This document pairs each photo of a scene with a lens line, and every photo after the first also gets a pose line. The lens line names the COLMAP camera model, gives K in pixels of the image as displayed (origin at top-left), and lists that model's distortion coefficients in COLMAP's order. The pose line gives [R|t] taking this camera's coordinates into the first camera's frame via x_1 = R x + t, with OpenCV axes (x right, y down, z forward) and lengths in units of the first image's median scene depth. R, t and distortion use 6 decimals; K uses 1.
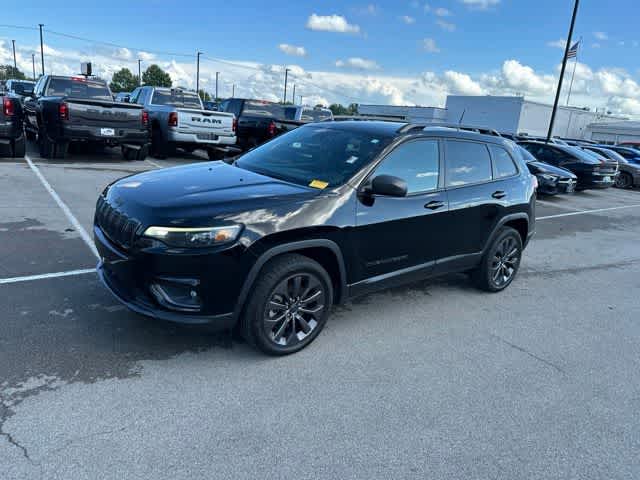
lens RADIAL K [[447.8, 0, 318.9], [0, 447.8, 240.9], [0, 0, 1]] dist [0.024914, -0.035521]
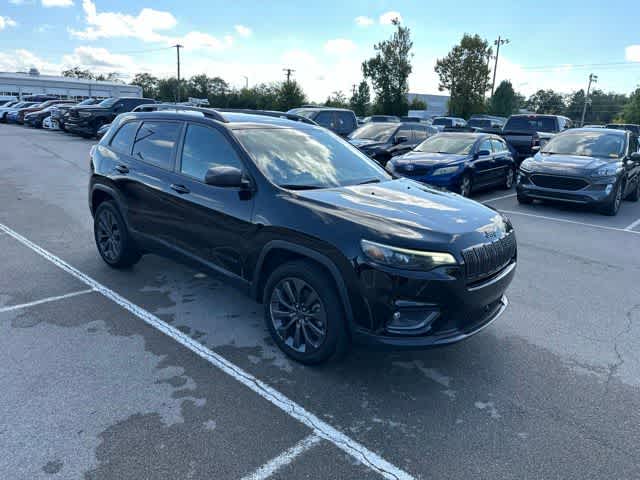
lens RADIAL K [[447.8, 0, 319.5], [0, 447.8, 240.2], [0, 0, 1]] dist [0.024914, -0.035521]
pose [[-0.161651, -0.358169, 0.919556, -0.927541], [0.201788, 0.900127, 0.386074, -0.380852], [-0.965997, 0.247964, -0.073232, 1.032663]]
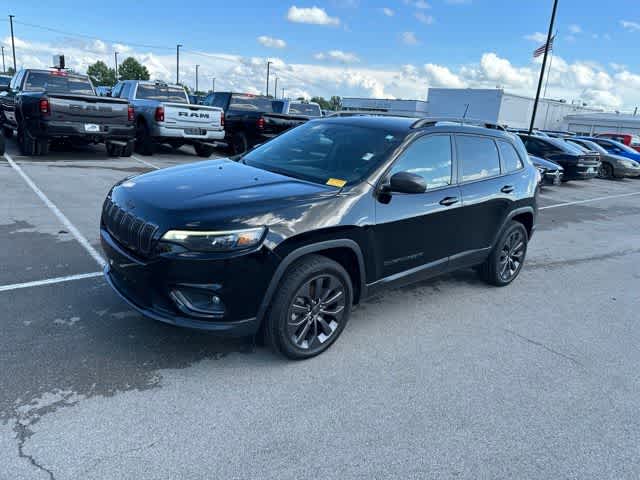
lens RADIAL K [[447.8, 0, 326.4], [0, 447.8, 240.4], [0, 0, 1]] dist [0.024914, -0.035521]
pose [[0.998444, -0.020564, 0.051836, -0.058105], [0.019888, 0.999711, 0.013515, -0.010605], [-0.052099, -0.012463, 0.998564, 0.019278]]
